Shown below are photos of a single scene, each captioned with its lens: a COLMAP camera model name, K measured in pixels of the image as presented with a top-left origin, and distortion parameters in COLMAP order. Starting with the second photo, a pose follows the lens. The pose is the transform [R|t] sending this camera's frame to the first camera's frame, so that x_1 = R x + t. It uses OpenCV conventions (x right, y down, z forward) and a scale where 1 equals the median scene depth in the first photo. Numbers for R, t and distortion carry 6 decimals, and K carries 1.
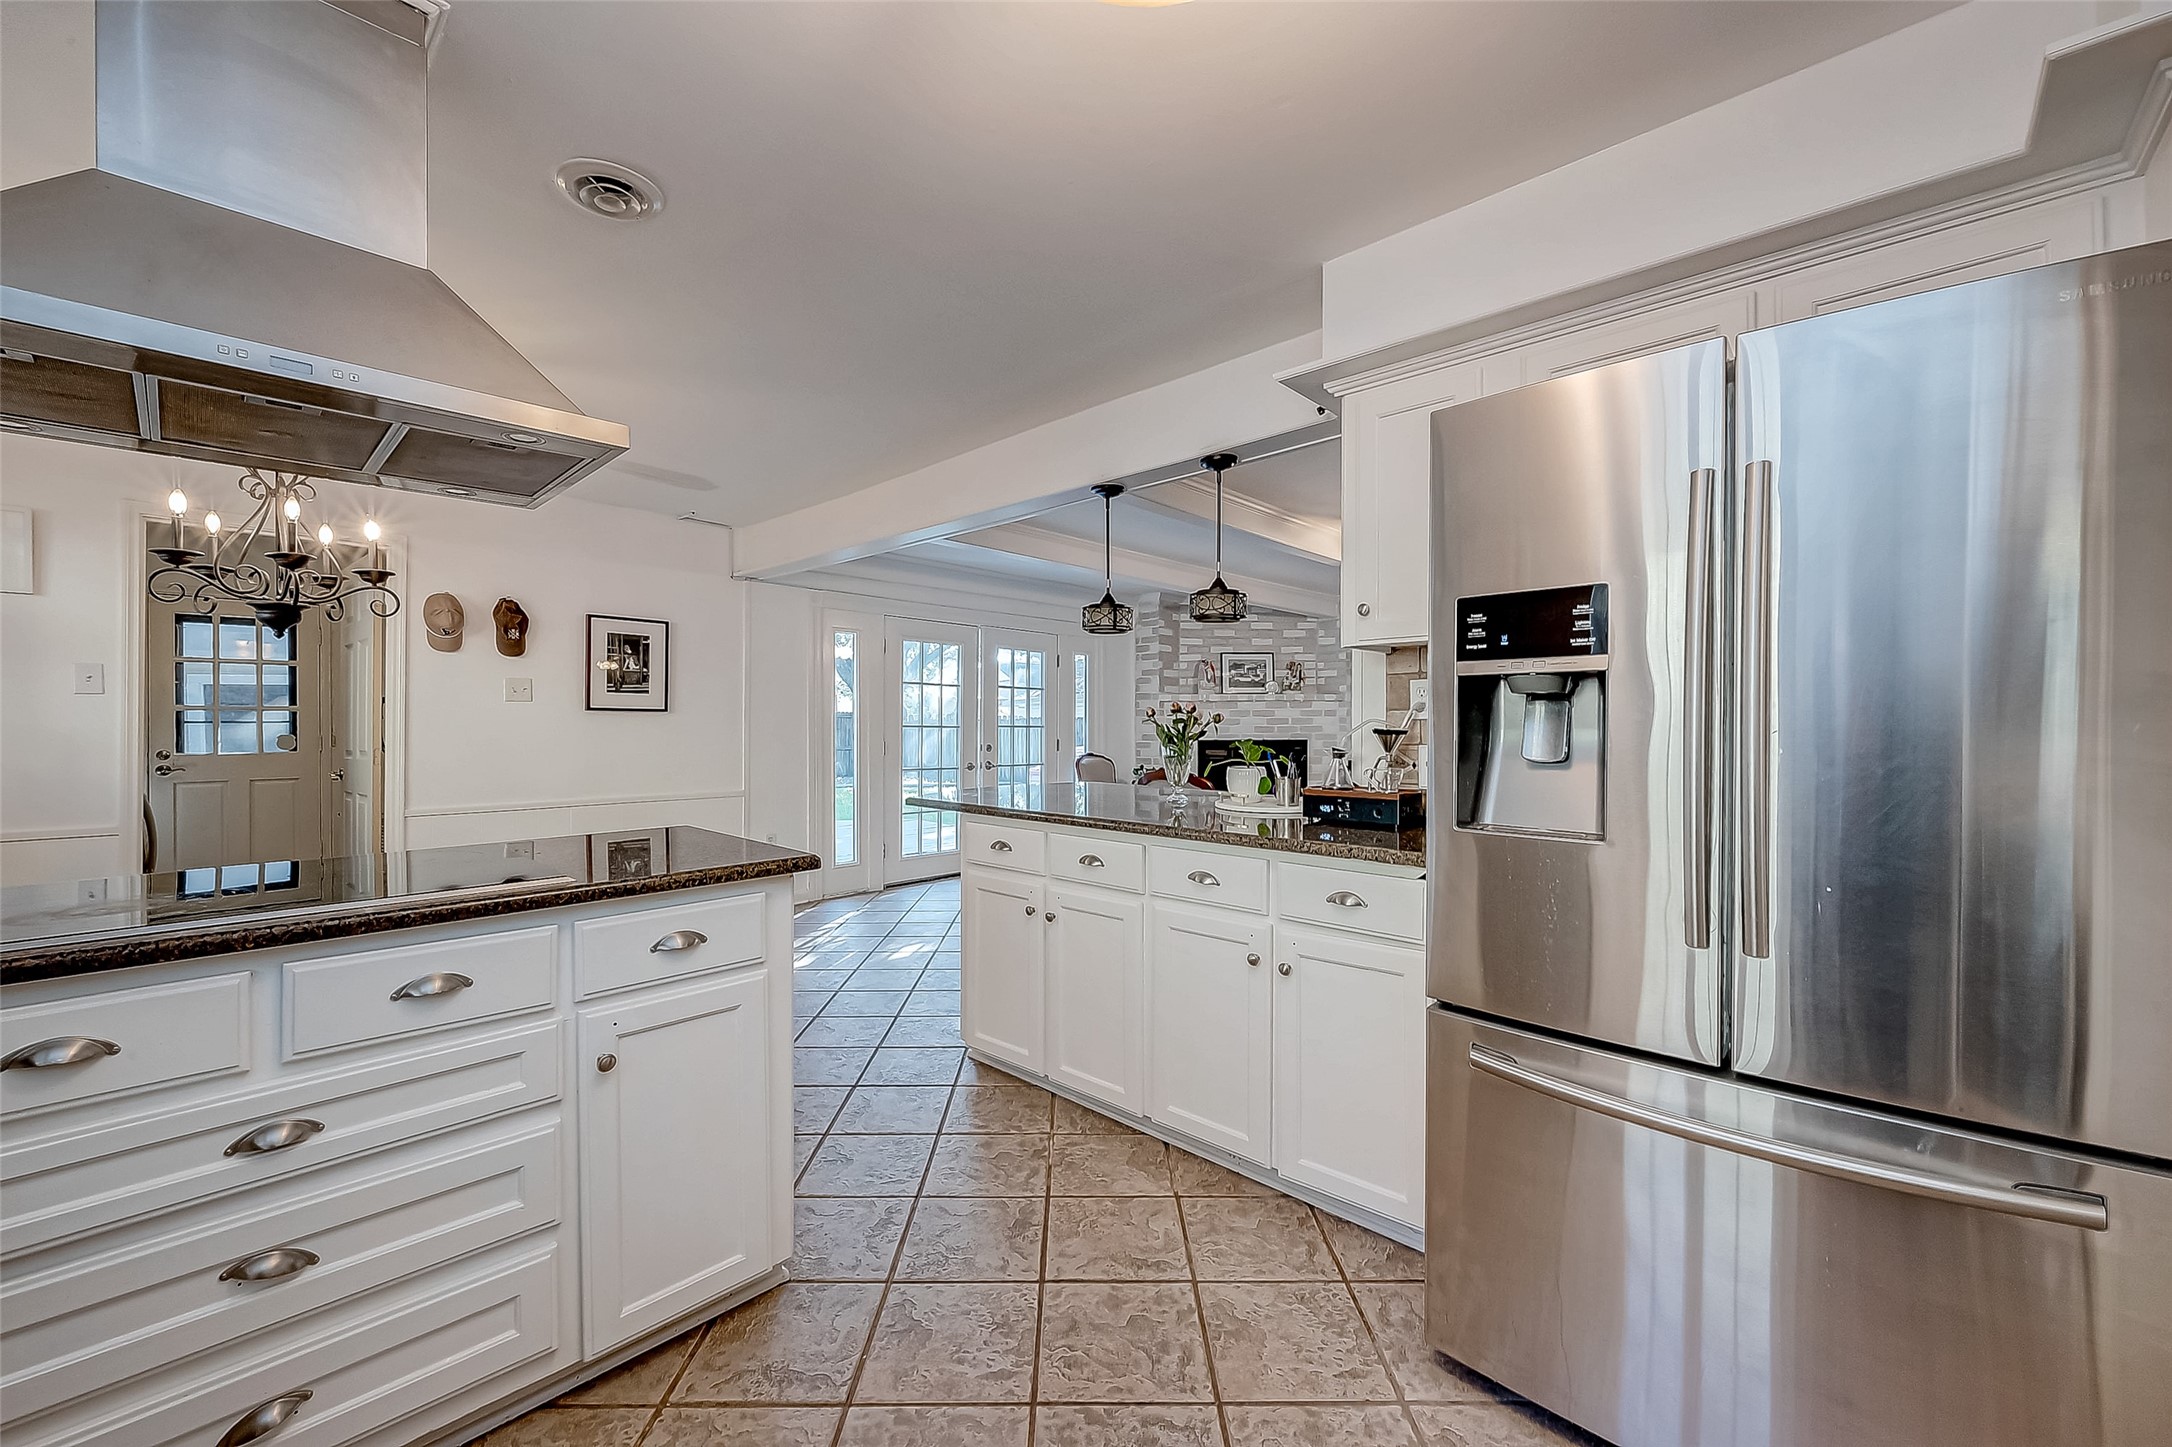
lens RADIAL K [[860.9, 0, 1090.5], [0, 860.9, 723.9], [0, 0, 1]] dist [-0.000052, 0.000194]
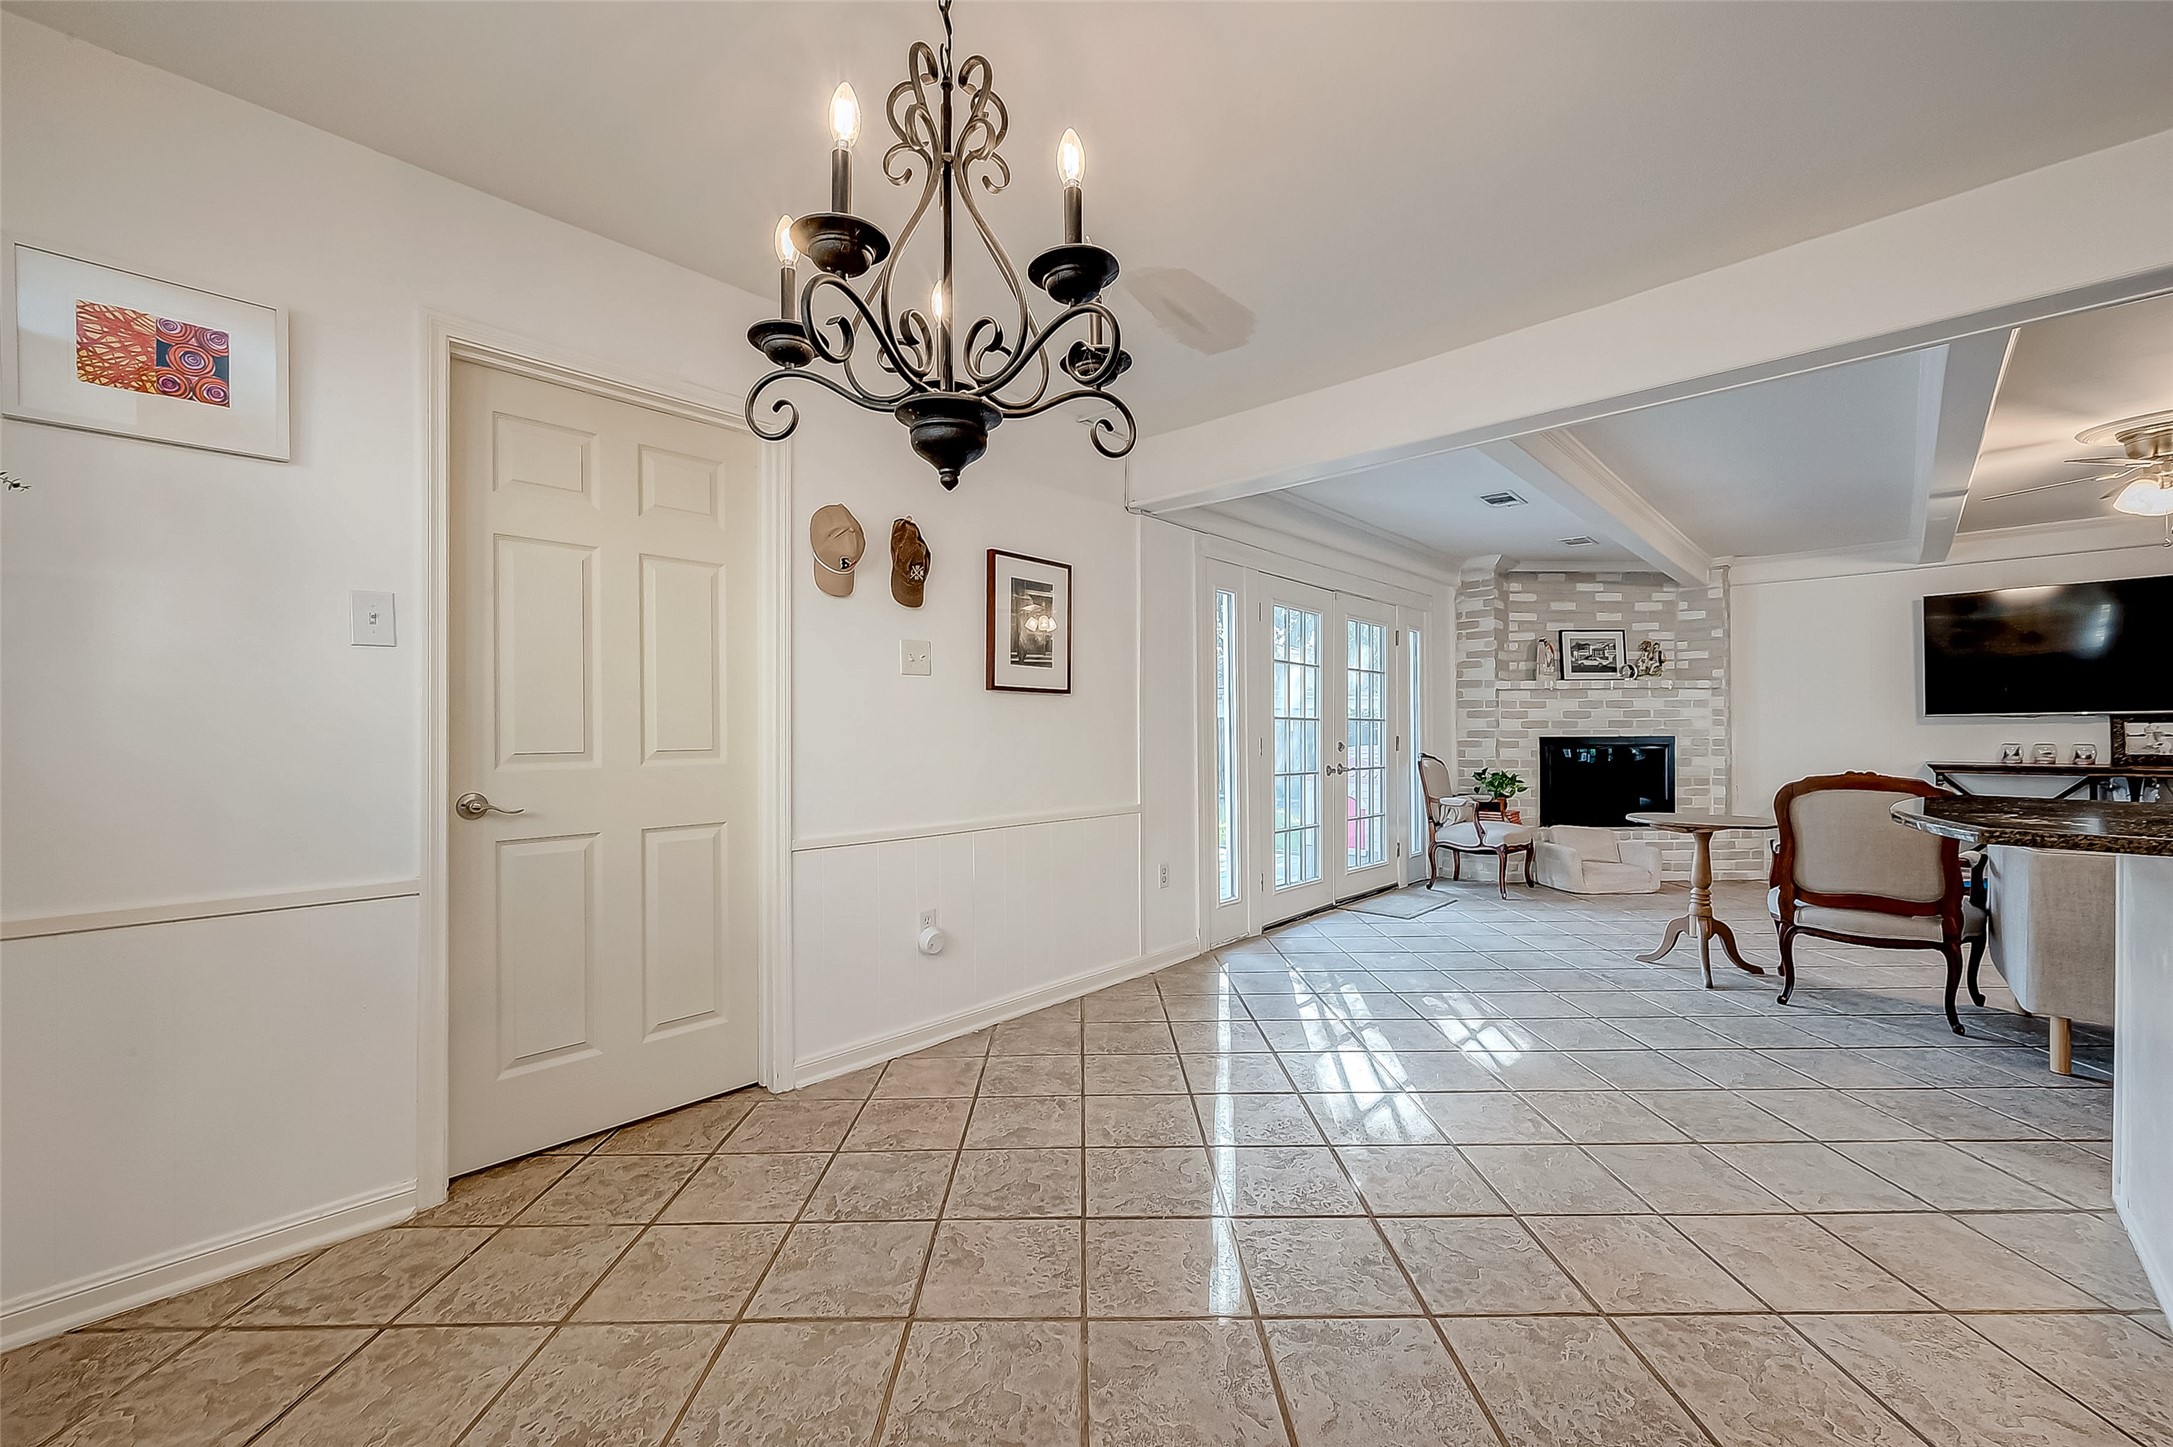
lens RADIAL K [[861.3, 0, 1091.0], [0, 861.3, 723.9], [0, 0, 1]] dist [-0.000052, 0.000194]
pose [[0.999950, -0.003877, -0.009224, -0.289252], [0.003818, 0.999972, -0.006374, 0.009626], [0.009248, 0.006339, 0.999937, 0.183181]]
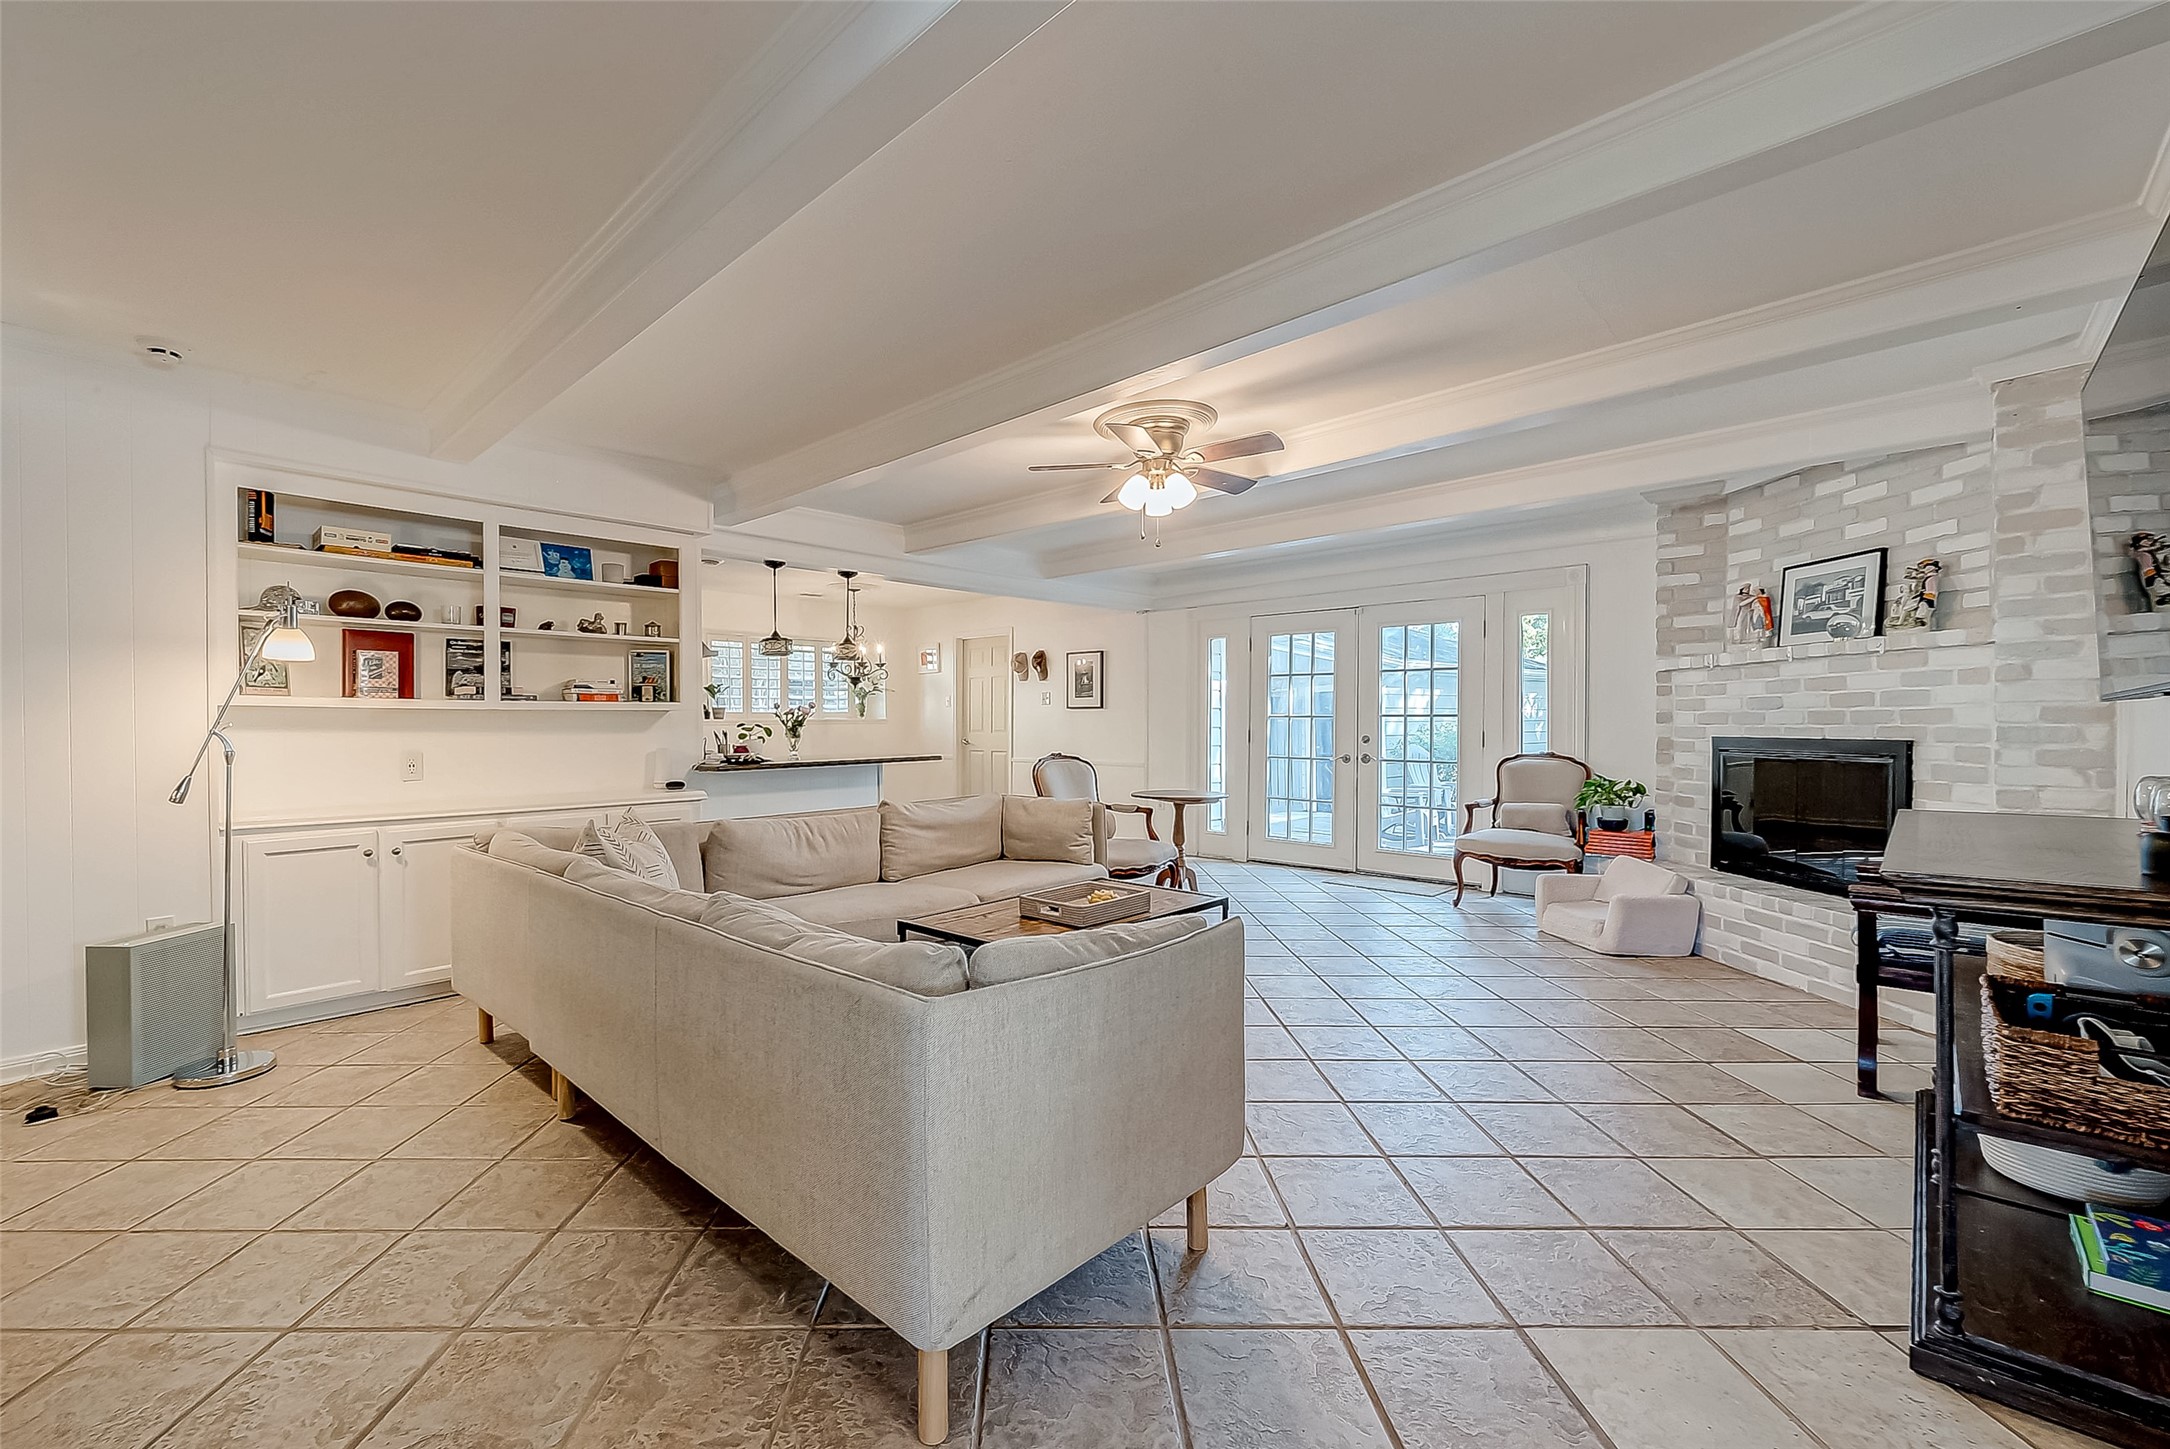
lens RADIAL K [[905.6, 0, 1027.5], [0, 905.6, 730.5], [0, 0, 1]] dist [-0.000736, -0.000149]
pose [[-0.042509, 0.008956, -0.999056, 0.718283], [0.005041, 0.999949, 0.008750, 0.006990], [0.999083, -0.004665, -0.042552, 0.578841]]
